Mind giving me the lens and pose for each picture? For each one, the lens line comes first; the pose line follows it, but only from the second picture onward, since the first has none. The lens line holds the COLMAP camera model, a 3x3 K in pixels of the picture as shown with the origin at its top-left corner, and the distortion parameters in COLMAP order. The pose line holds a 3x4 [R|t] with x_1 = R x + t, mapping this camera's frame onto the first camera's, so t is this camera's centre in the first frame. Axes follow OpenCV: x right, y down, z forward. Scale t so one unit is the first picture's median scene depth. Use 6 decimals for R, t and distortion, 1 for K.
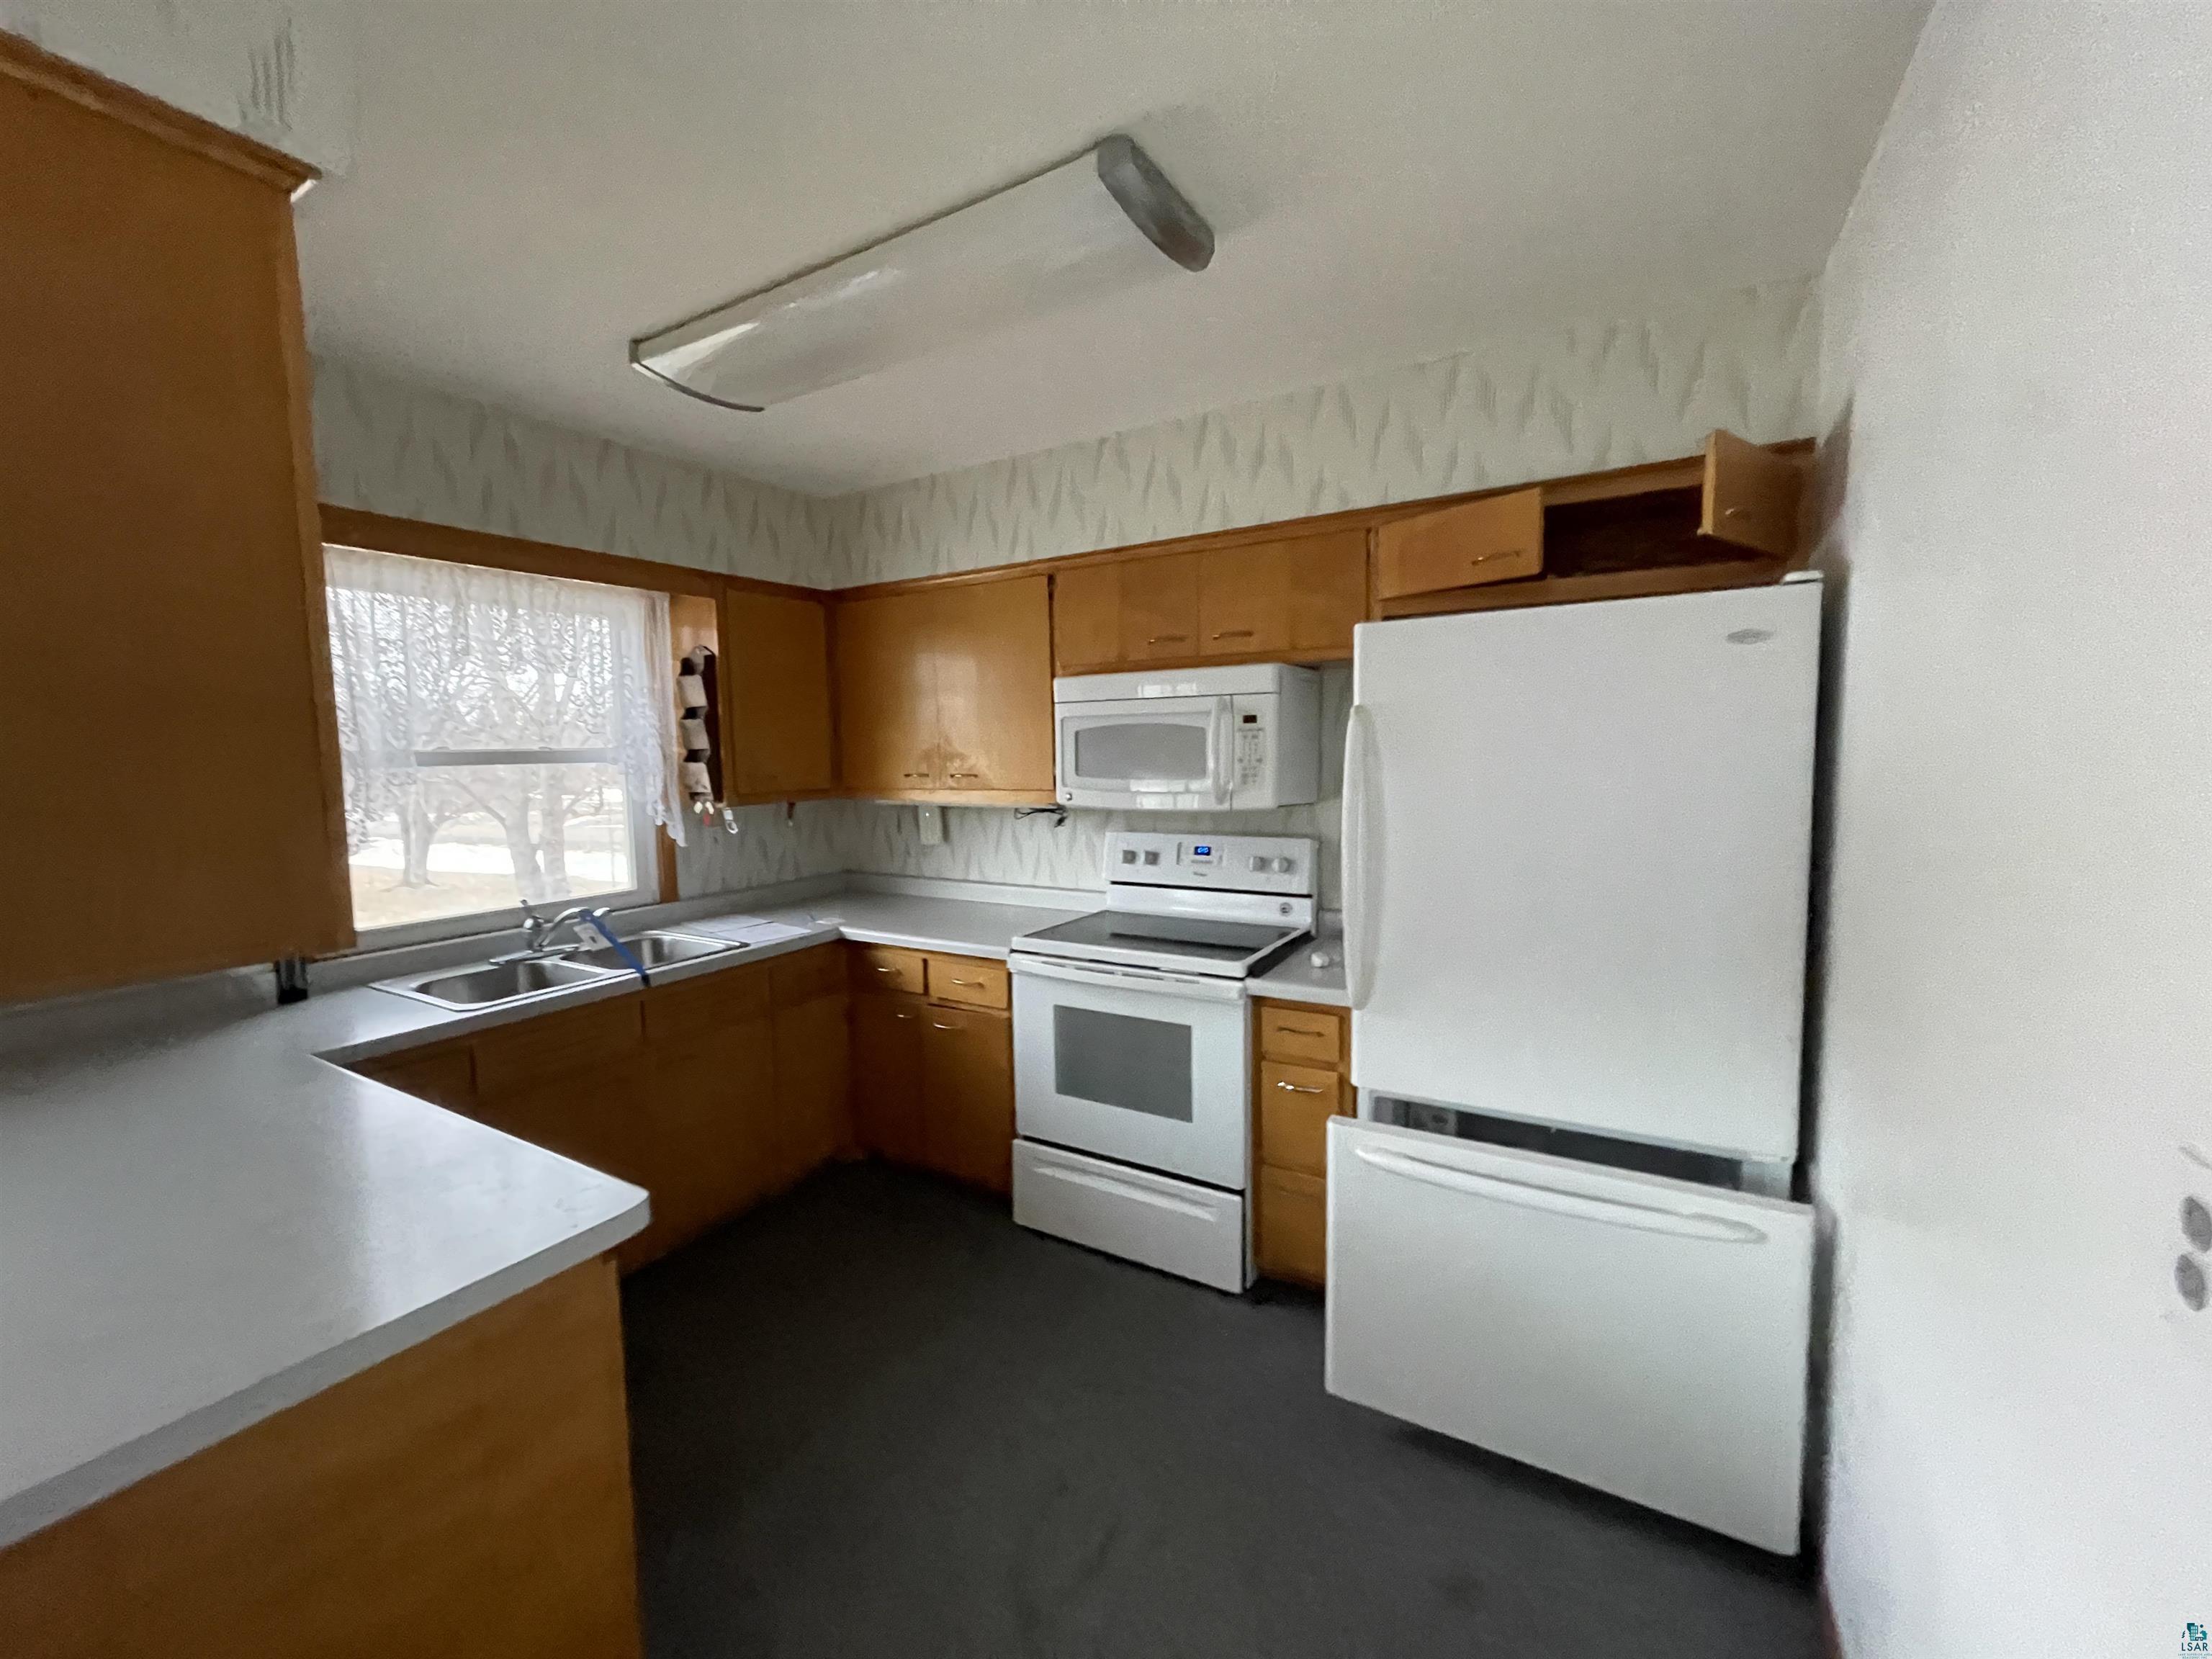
lens RADIAL K [[888.7, 0, 1111.1], [0, 888.7, 819.1], [0, 0, 1]] dist [-0.000004, -0.001475]
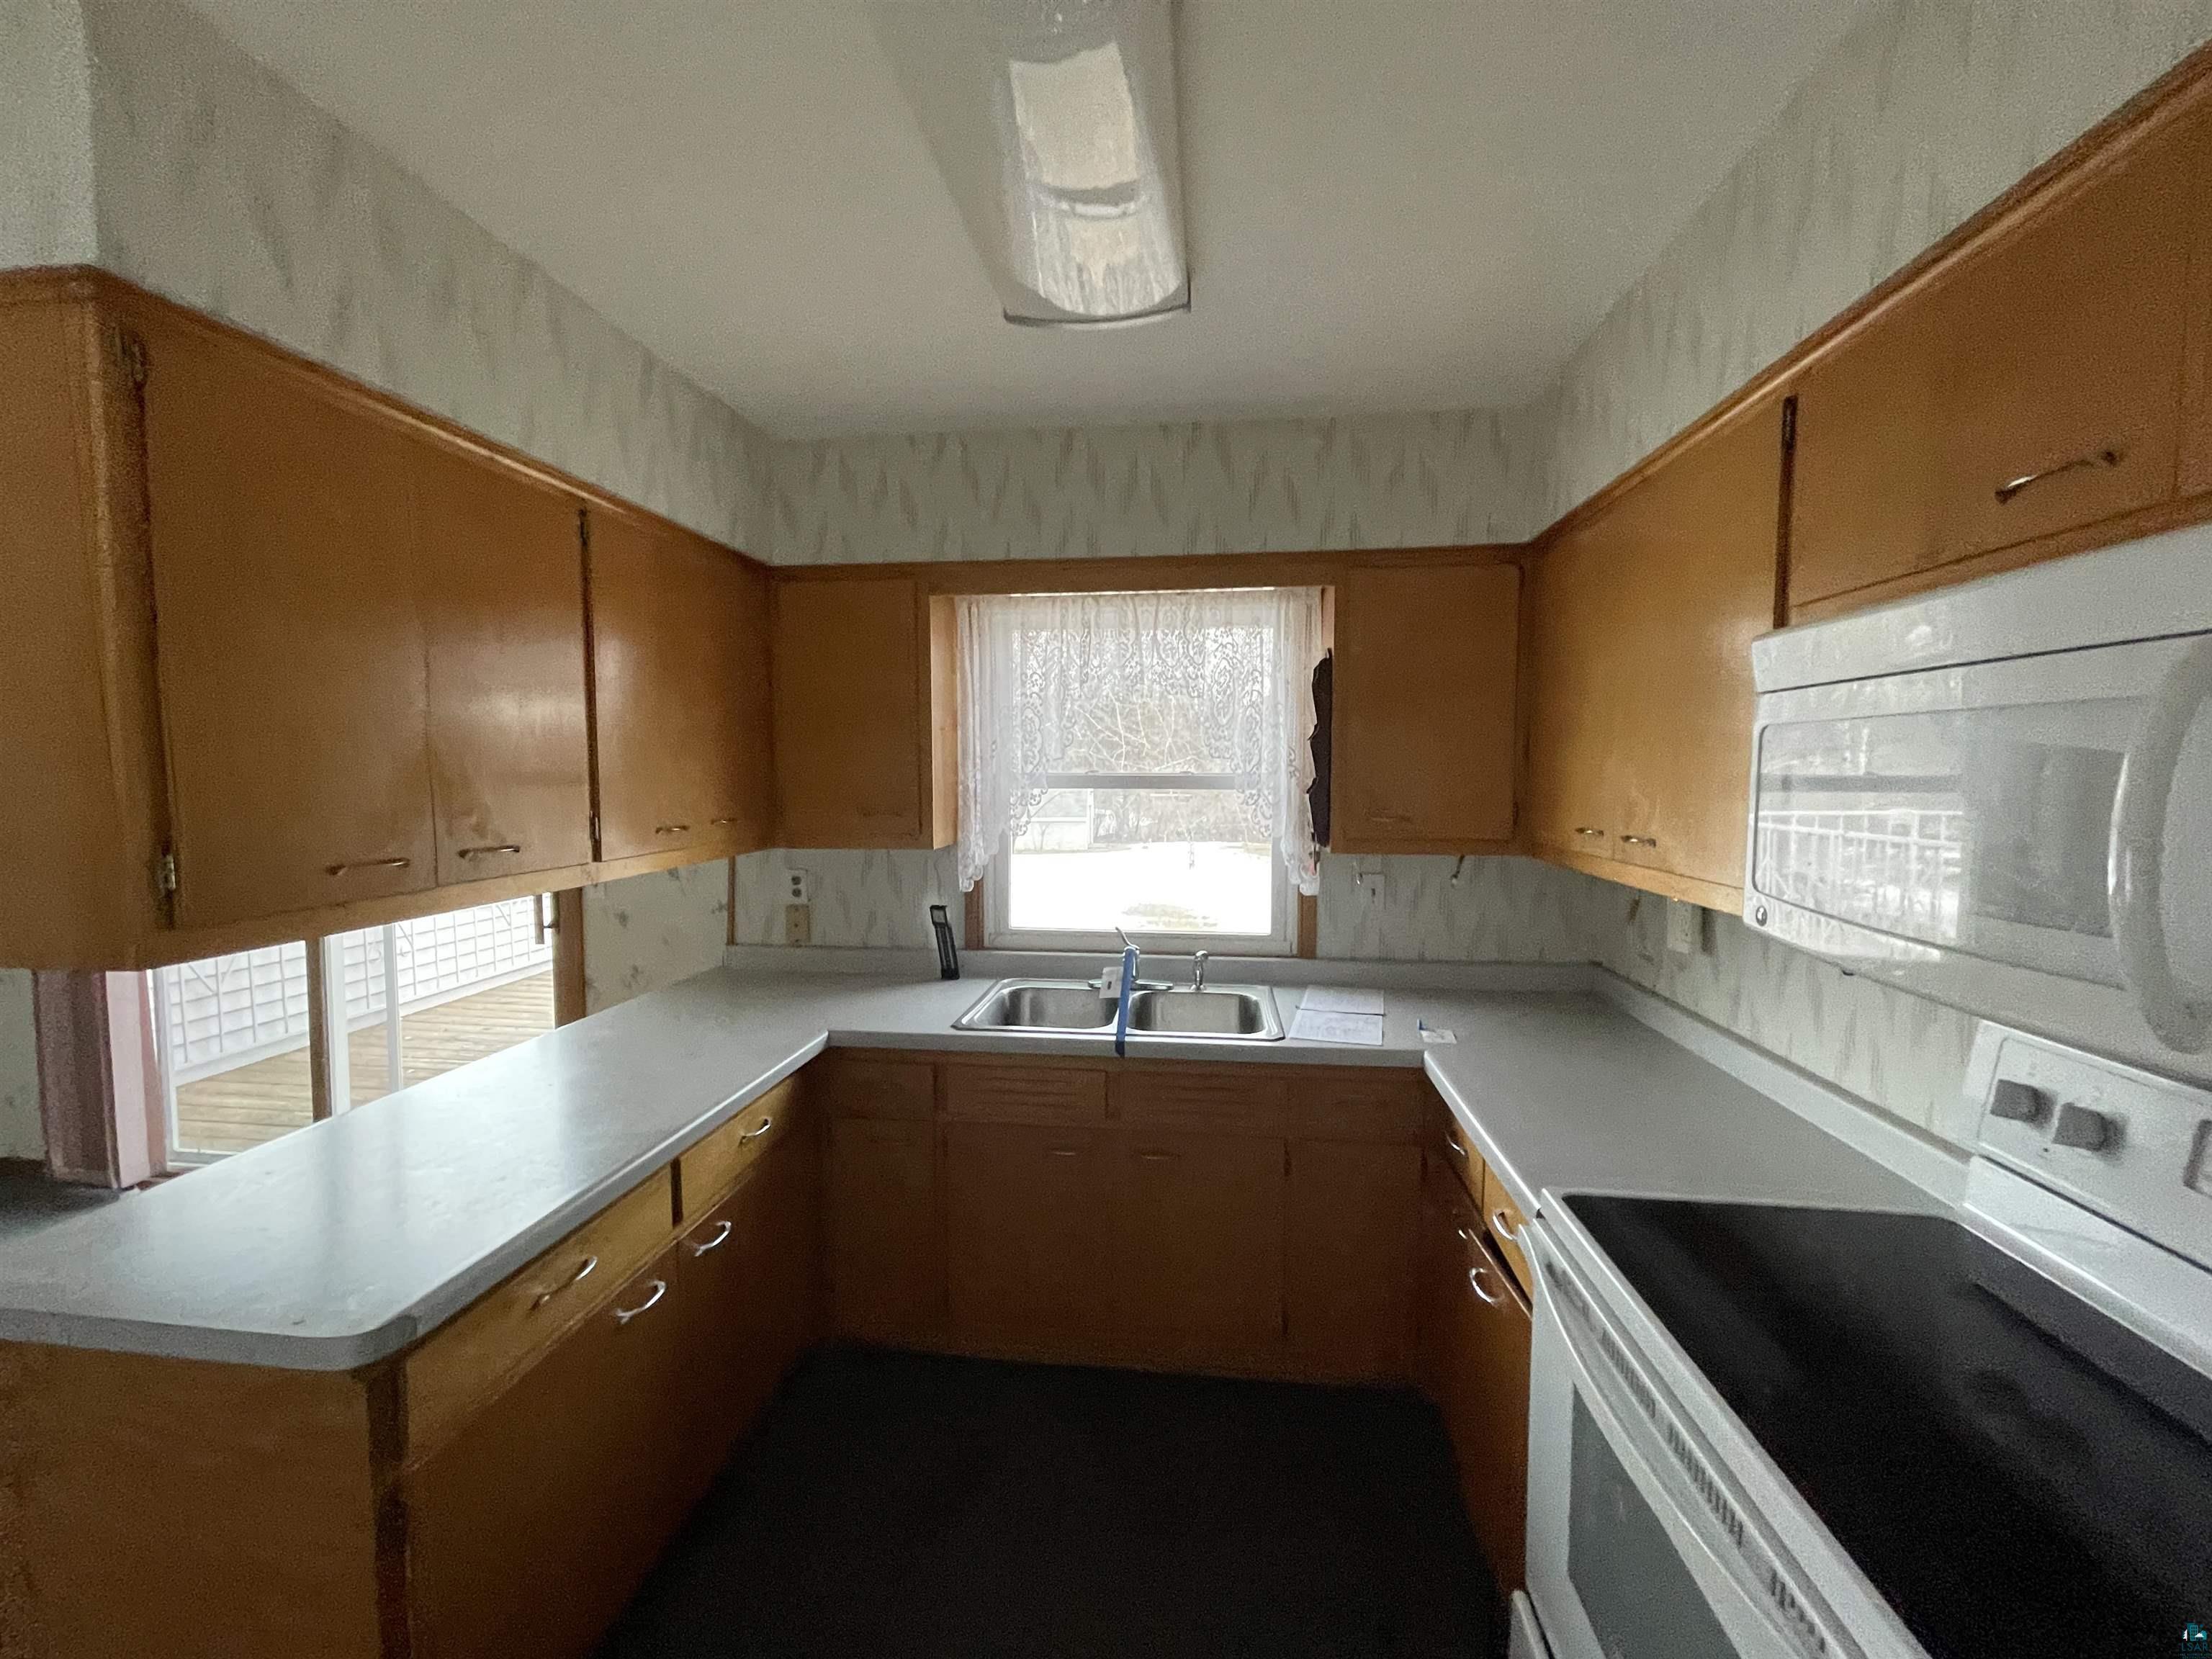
lens RADIAL K [[888.7, 0, 1110.0], [0, 888.7, 823.7], [0, 0, 1]] dist [-0.000004, -0.001475]
pose [[0.410366, 0.074891, -0.908840, 0.207222], [-0.083155, 0.995543, 0.044488, -0.062896], [0.908122, 0.057319, 0.414765, 0.551586]]
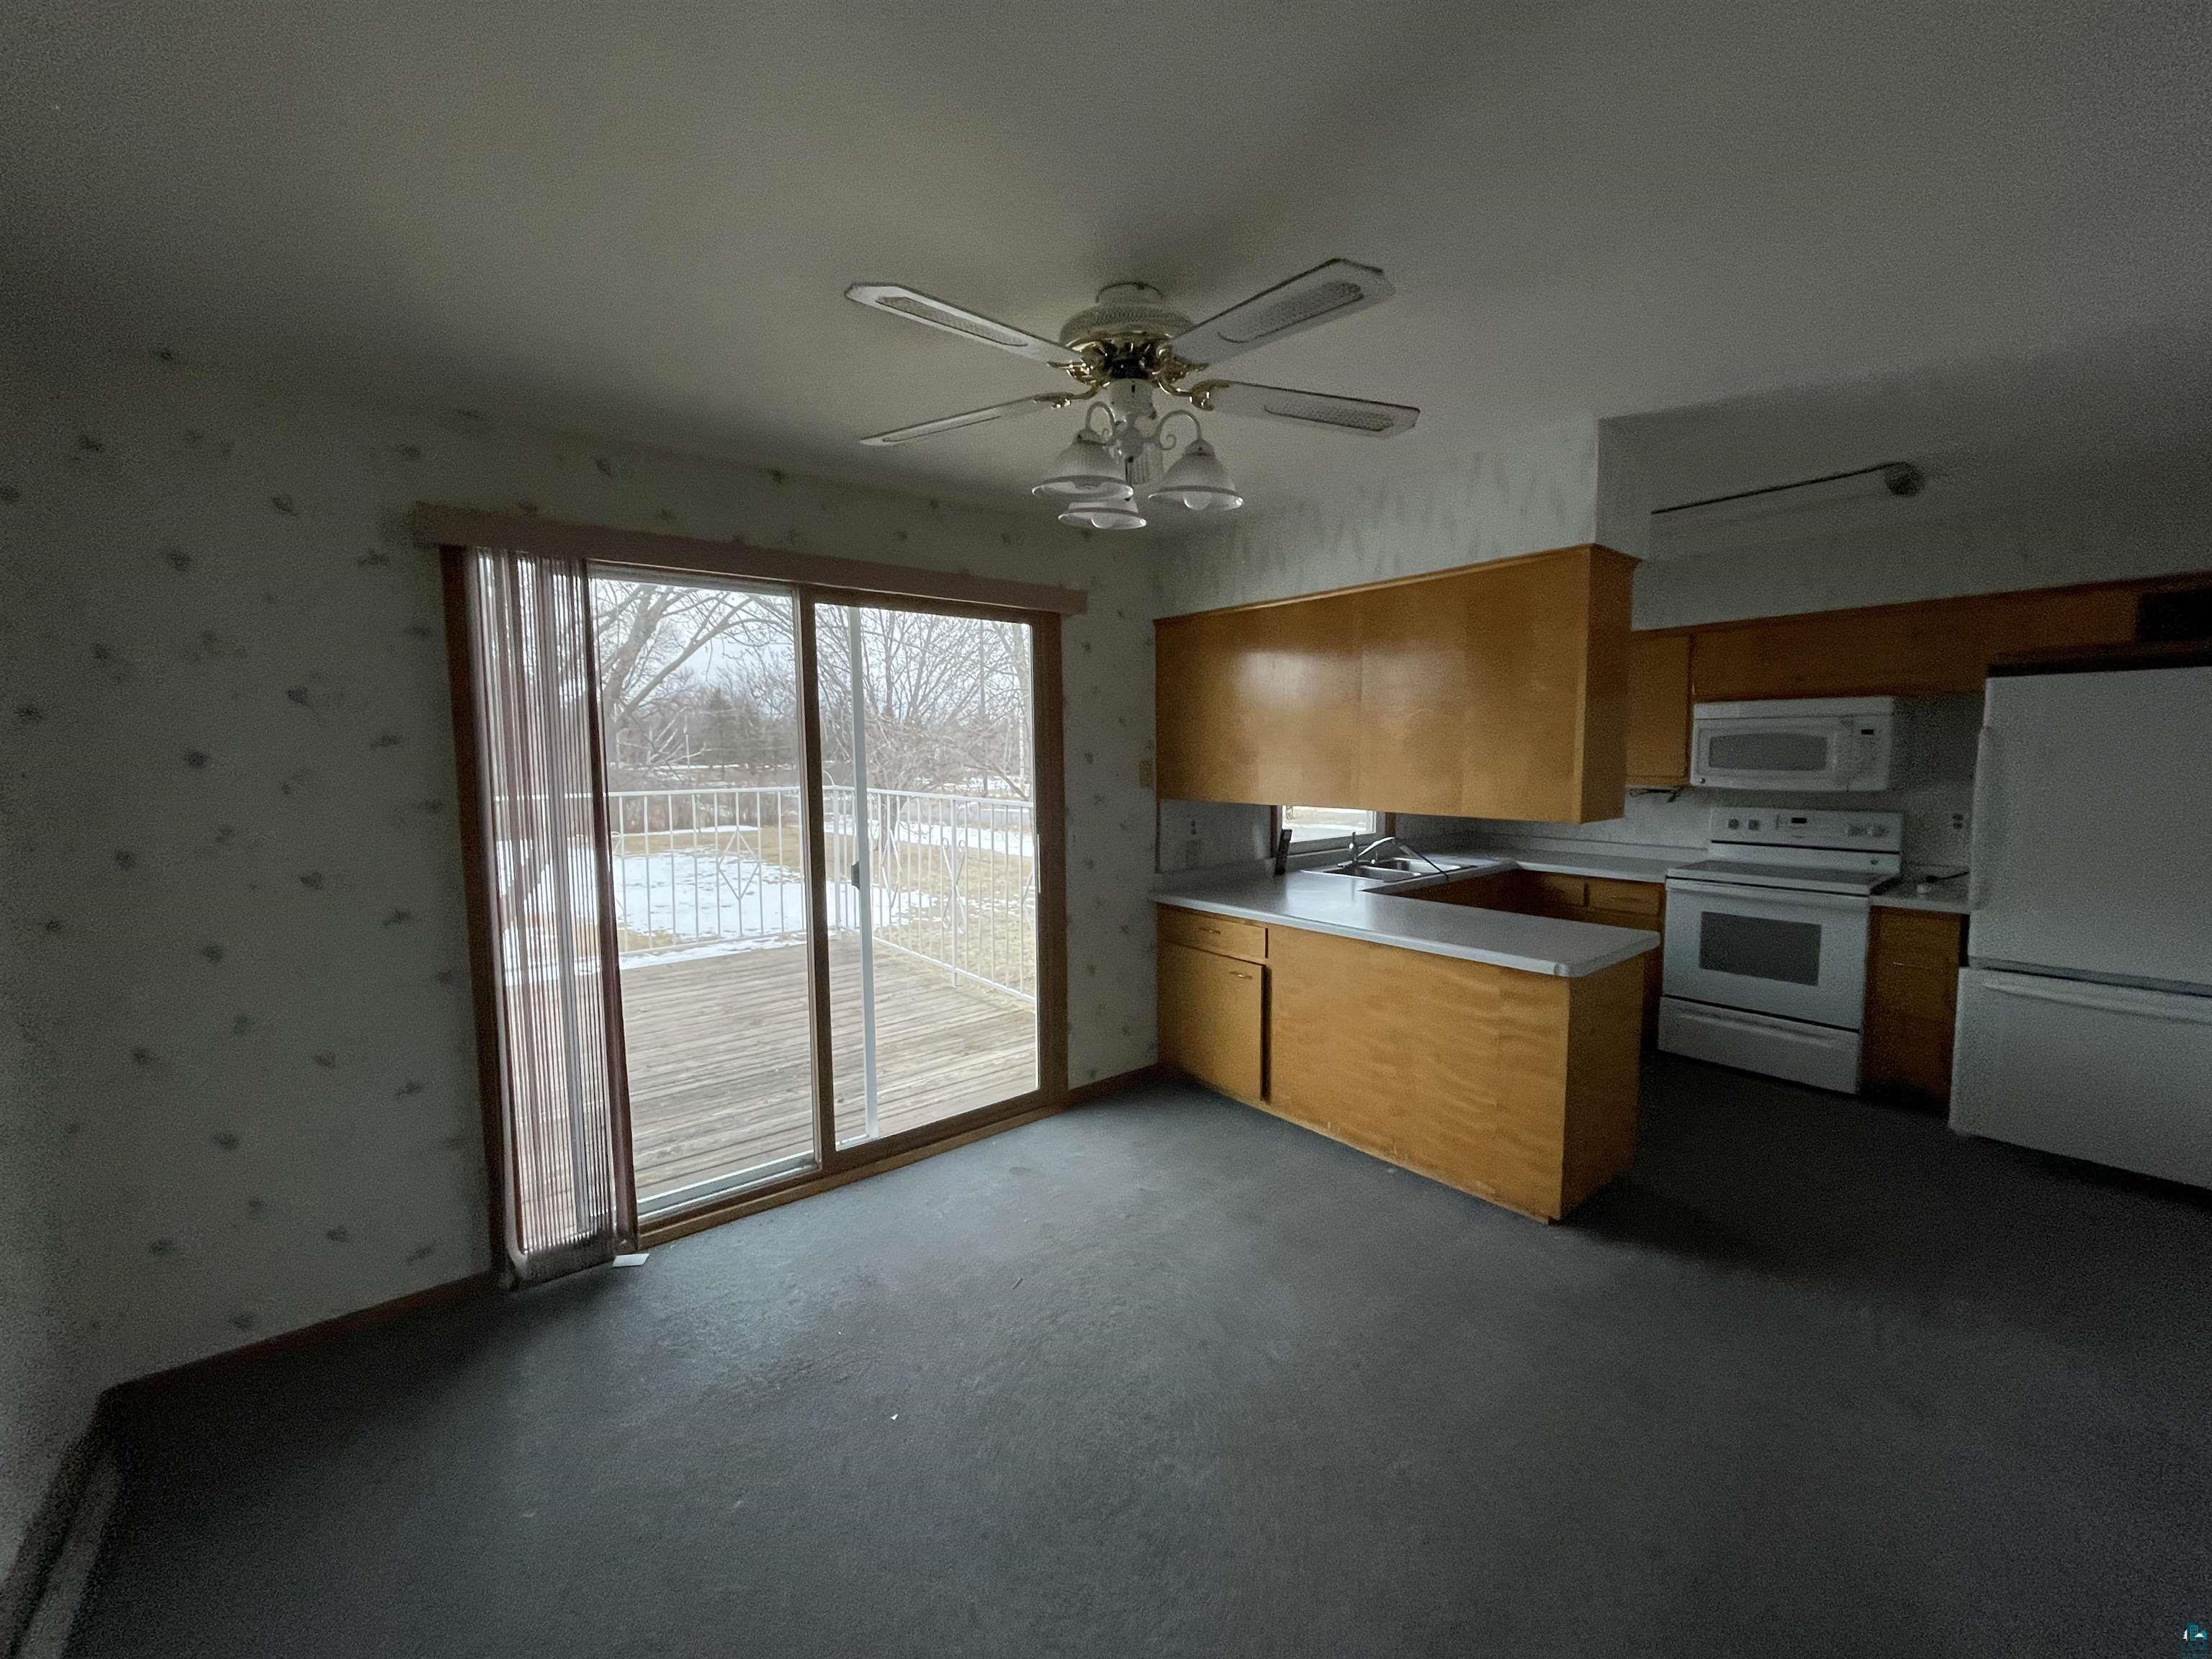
lens RADIAL K [[888.7, 0, 1111.8], [0, 888.7, 824.1], [0, 0, 1]] dist [-0.000004, -0.001475]
pose [[0.941161, 0.038332, -0.335777, -0.501175], [-0.034904, 0.999259, 0.016243, 0.060795], [0.336151, -0.003567, 0.941801, -0.800809]]
